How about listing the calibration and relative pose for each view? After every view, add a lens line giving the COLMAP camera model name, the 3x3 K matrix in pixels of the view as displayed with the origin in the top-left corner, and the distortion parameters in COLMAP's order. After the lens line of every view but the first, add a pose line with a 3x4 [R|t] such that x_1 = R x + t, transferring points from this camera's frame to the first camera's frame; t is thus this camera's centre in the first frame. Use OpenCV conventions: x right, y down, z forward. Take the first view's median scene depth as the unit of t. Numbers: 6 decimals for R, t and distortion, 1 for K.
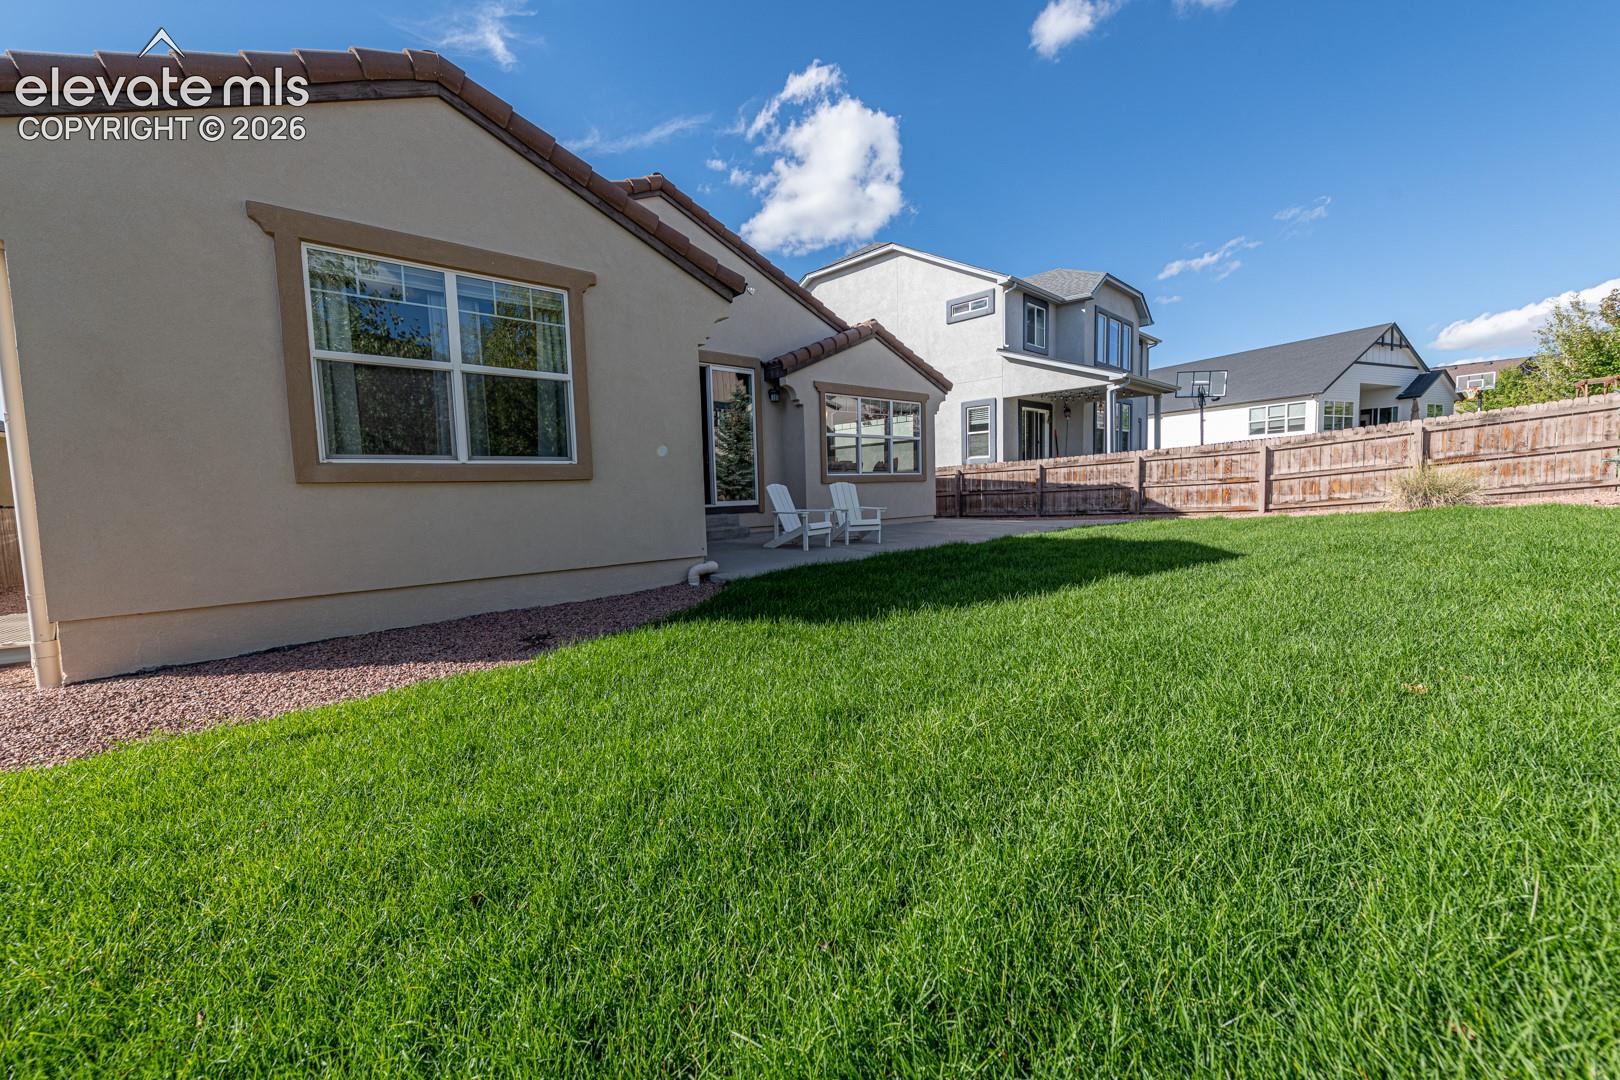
lens RADIAL K [[636.2, 0, 808.7], [0, 636.2, 535.0], [0, 0, 1]] dist [0.018254, -0.006093]
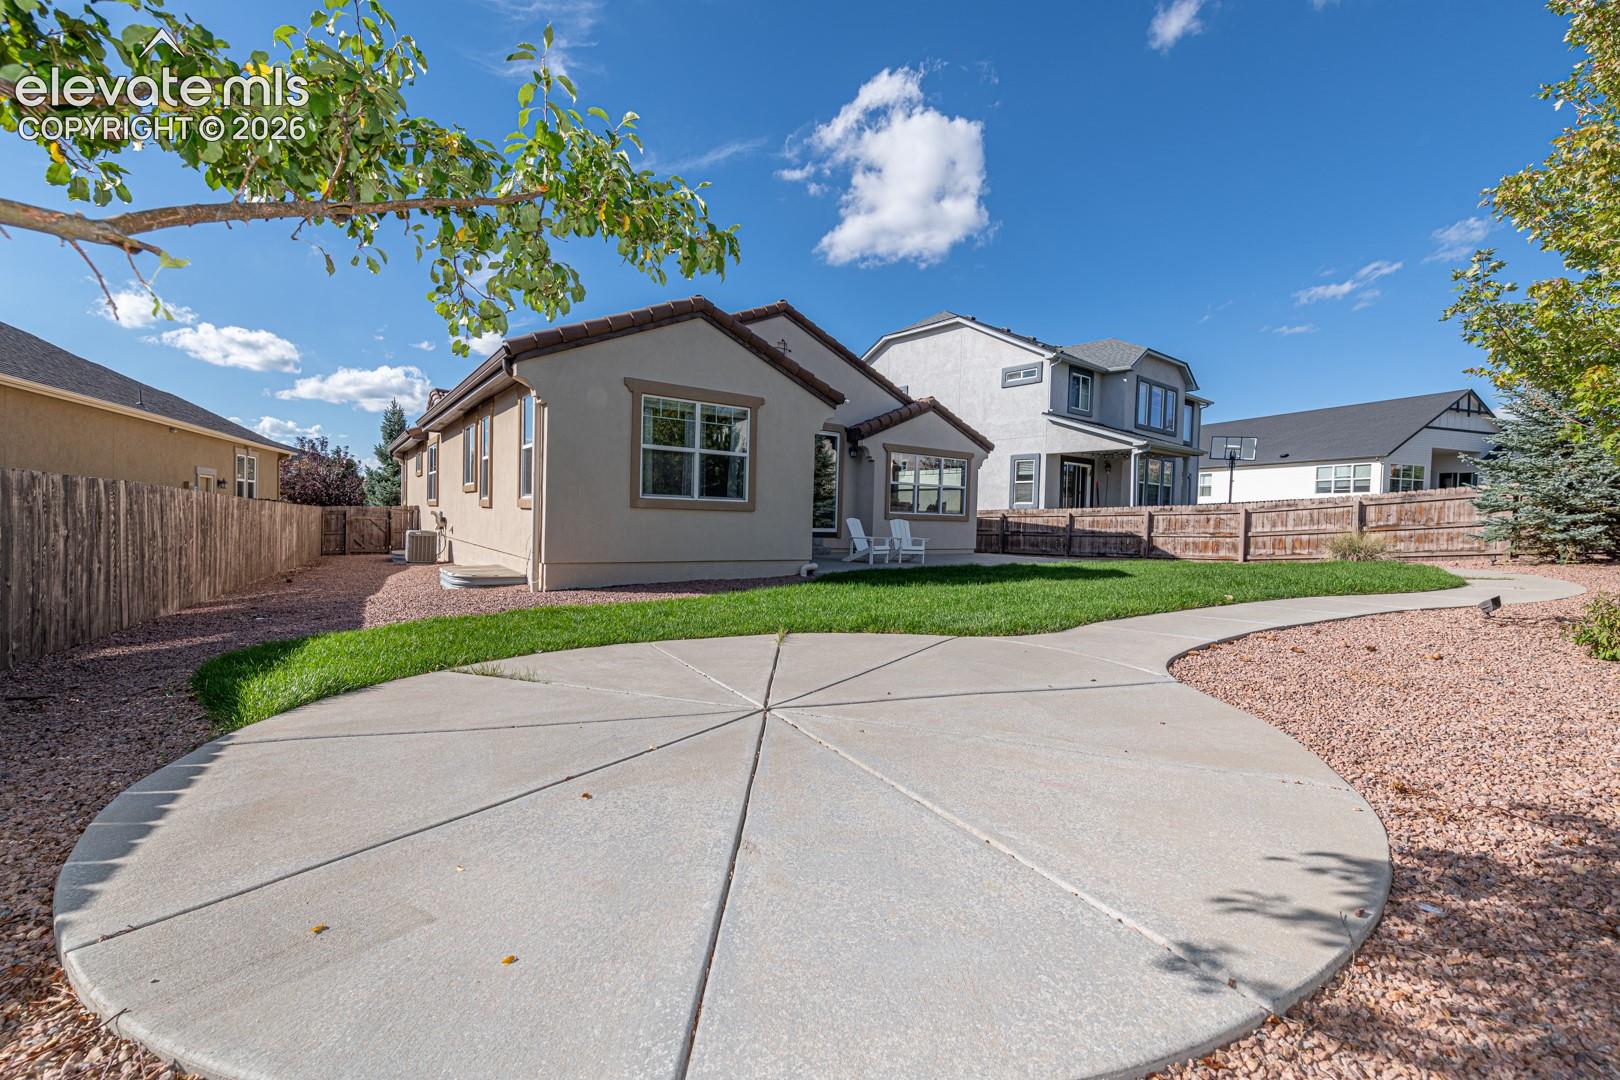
lens RADIAL K [[636.2, 0, 808.7], [0, 636.2, 535.0], [0, 0, 1]] dist [0.018254, -0.006093]
pose [[0.993375, 0.057483, -0.099508, -0.002447], [-0.062258, 0.997020, -0.045563, 0.017453], [0.096592, 0.051456, 0.993993, -0.255652]]
